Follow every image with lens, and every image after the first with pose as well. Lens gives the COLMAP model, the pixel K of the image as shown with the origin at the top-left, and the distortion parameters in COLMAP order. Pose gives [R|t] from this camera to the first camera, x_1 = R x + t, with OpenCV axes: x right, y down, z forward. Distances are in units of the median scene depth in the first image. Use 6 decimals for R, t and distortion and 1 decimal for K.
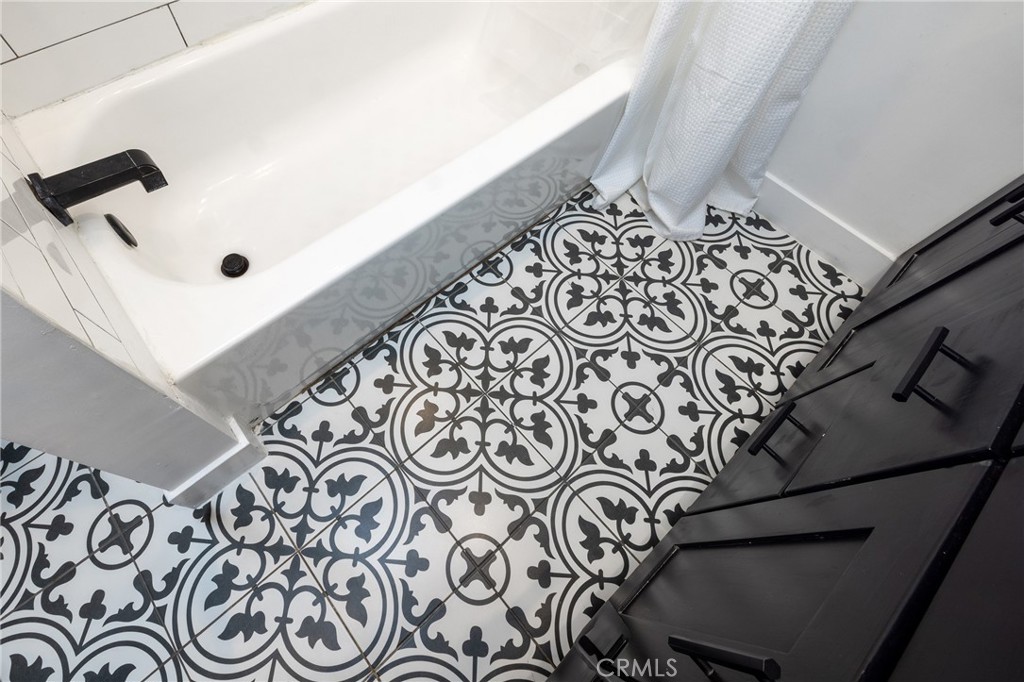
lens RADIAL K [[453.9, 0, 491.7], [0, 453.9, 297.8], [0, 0, 1]] dist [-0.000325, 0.000323]
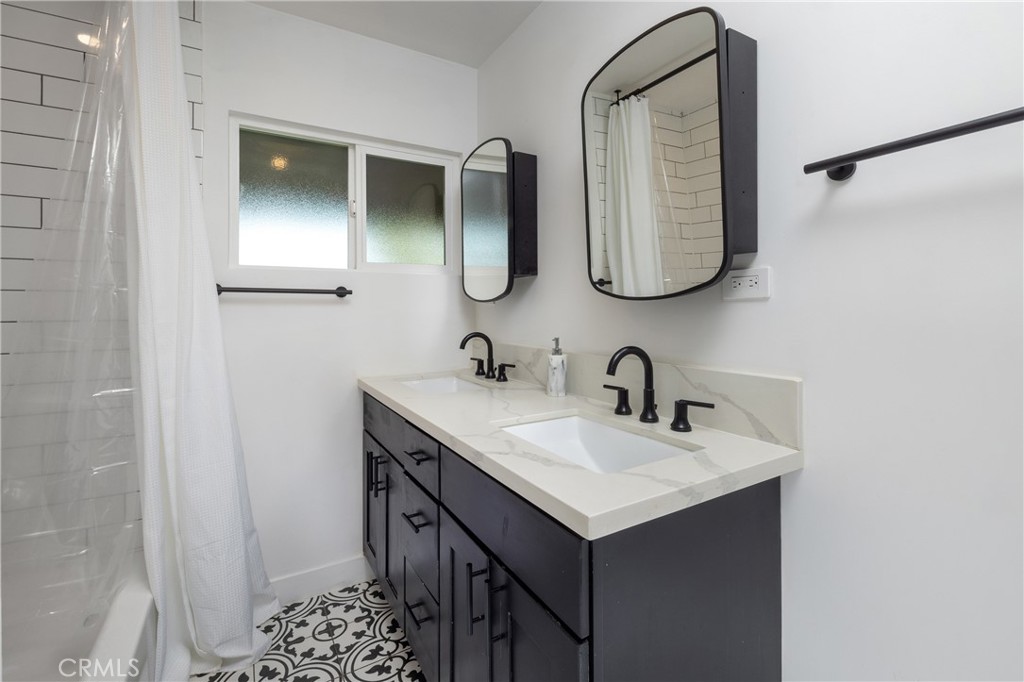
lens RADIAL K [[453.9, 0, 491.7], [0, 453.9, 297.8], [0, 0, 1]] dist [-0.000325, 0.000323]
pose [[0.217489, -0.011505, 0.975995, -0.686612], [0.867907, 0.459783, -0.187983, 0.211508], [-0.446583, 0.887957, 0.109983, -0.292271]]
